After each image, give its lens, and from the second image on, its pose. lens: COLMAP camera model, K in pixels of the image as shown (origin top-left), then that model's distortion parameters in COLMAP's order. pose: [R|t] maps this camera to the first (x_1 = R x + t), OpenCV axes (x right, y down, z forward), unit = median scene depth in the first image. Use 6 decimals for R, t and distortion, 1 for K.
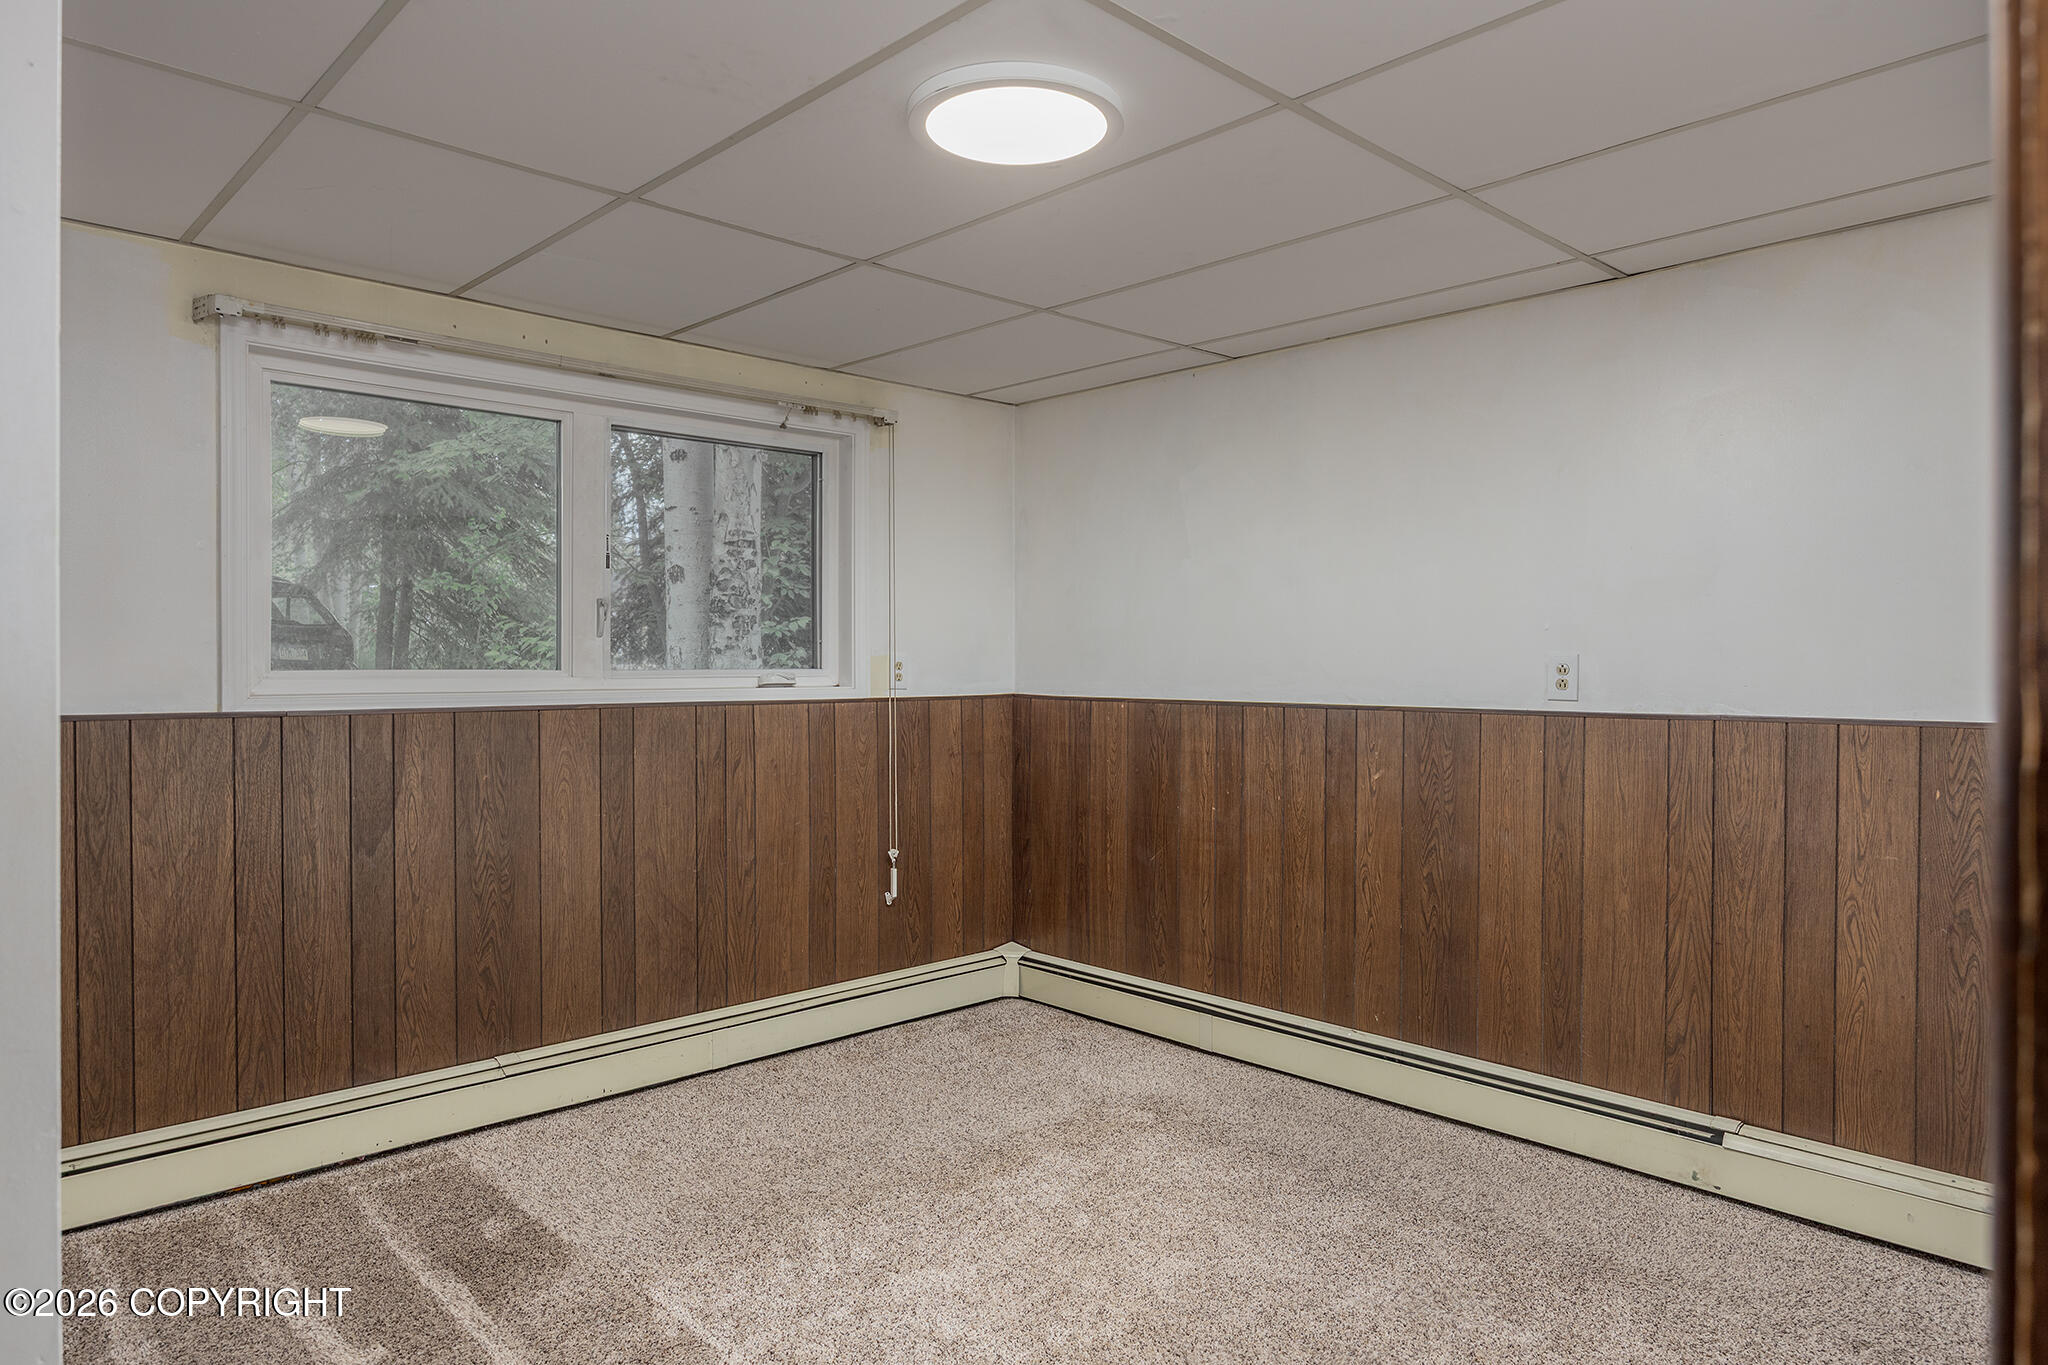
lens RADIAL K [[1257.0, 0, 1024.8], [0, 1257.0, 679.0], [0, 0, 1]] dist [0.000164, -0.001579]
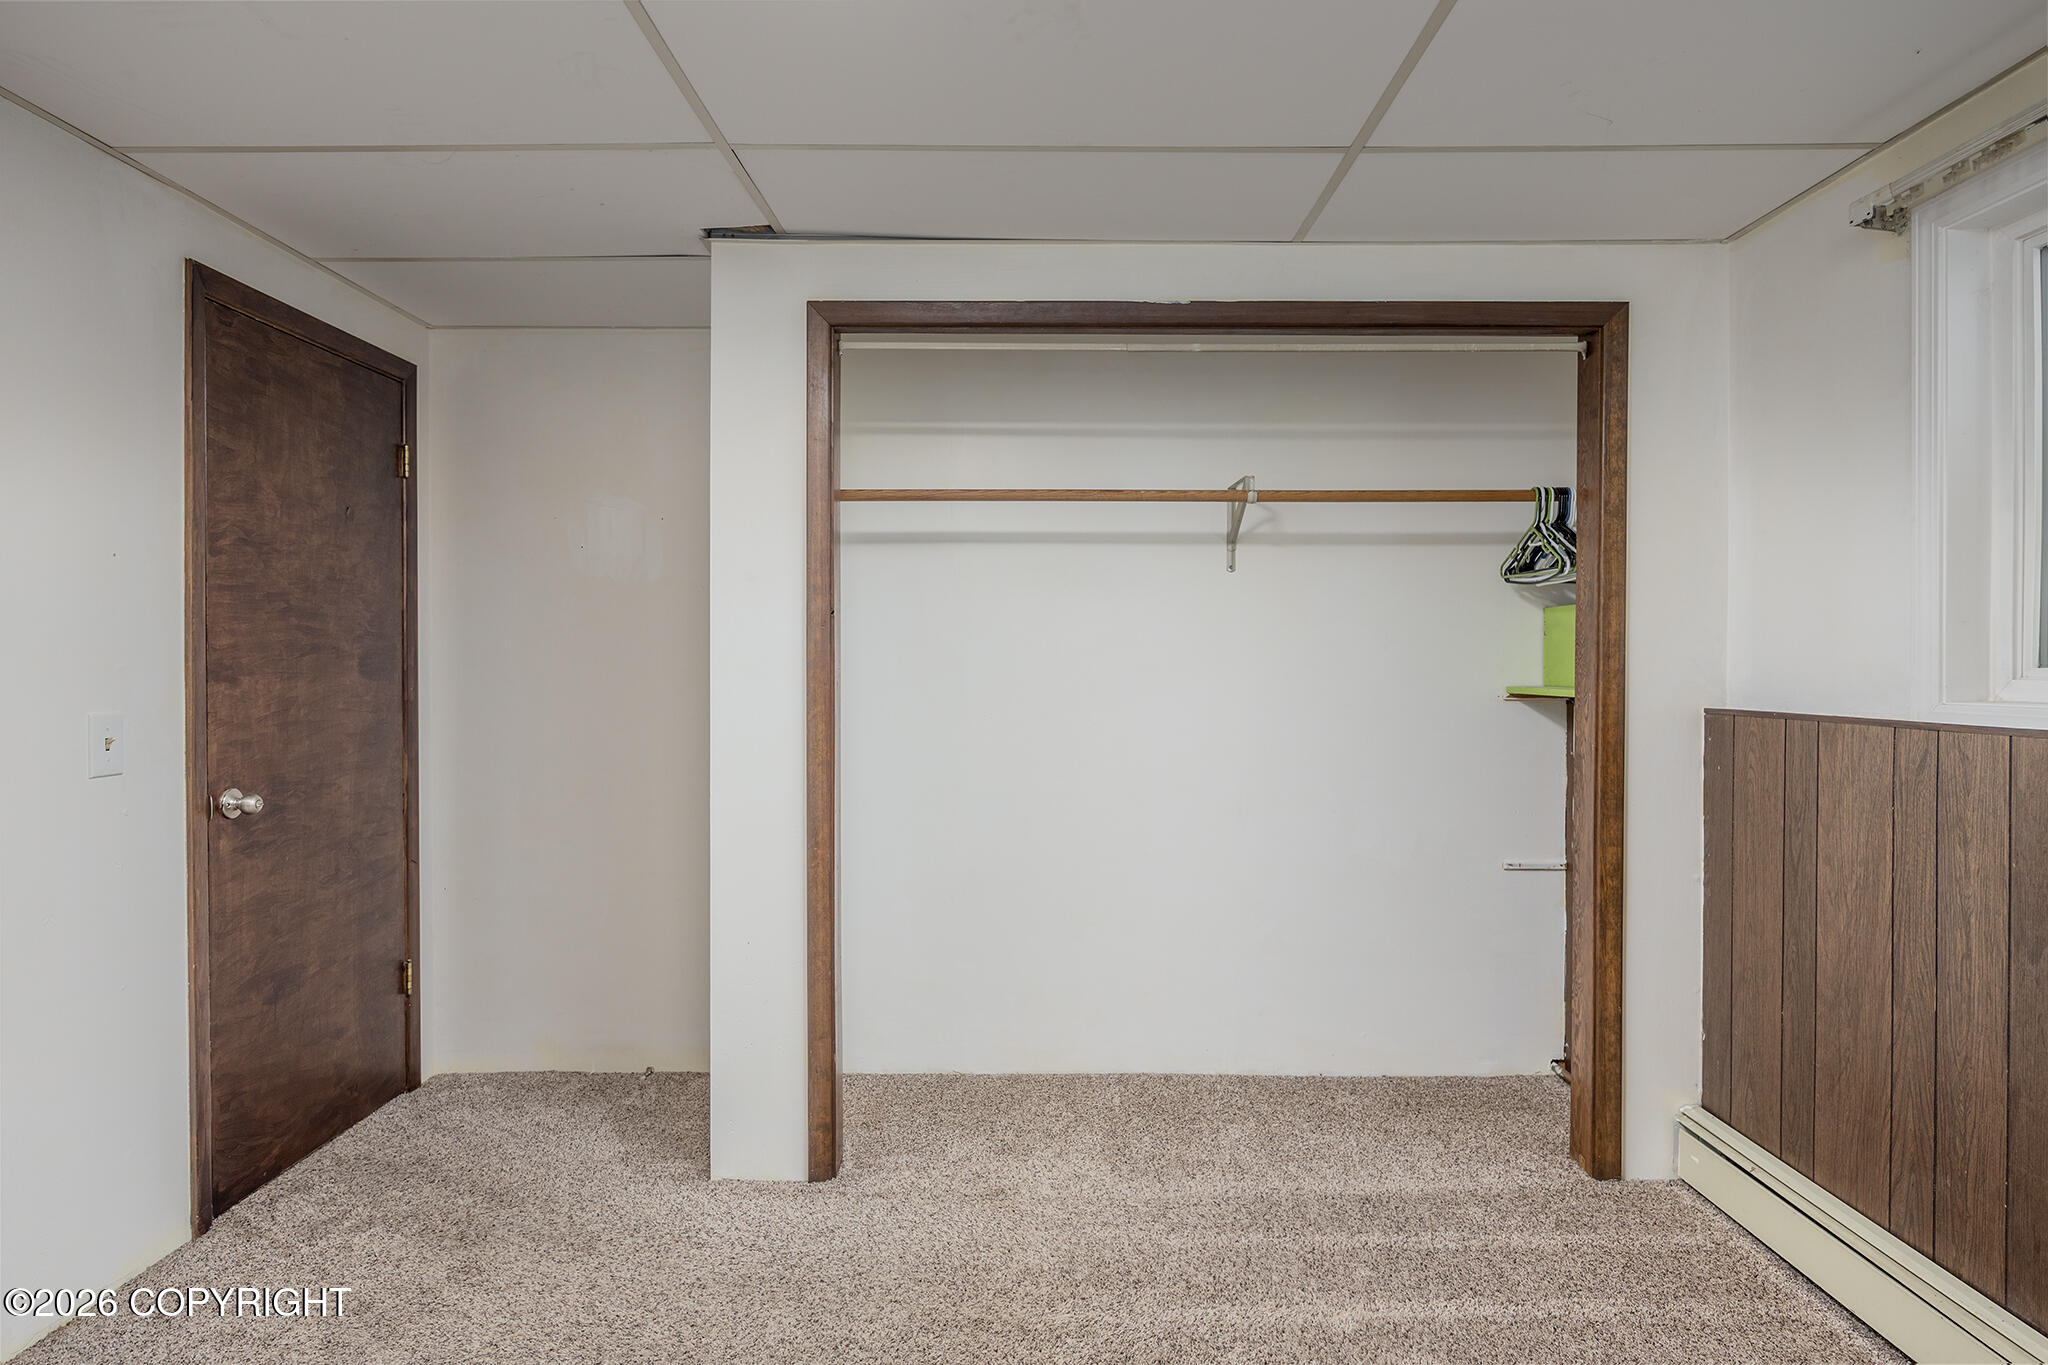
lens RADIAL K [[1172.7, 0, 1026.1], [0, 1172.7, 678.7], [0, 0, 1]] dist [0.001092, 0.000347]
pose [[-0.697779, 0.011753, -0.716217, 0.268754], [-0.005383, 0.999751, 0.021651, -0.012290], [0.716293, 0.018963, -0.697542, 1.123771]]
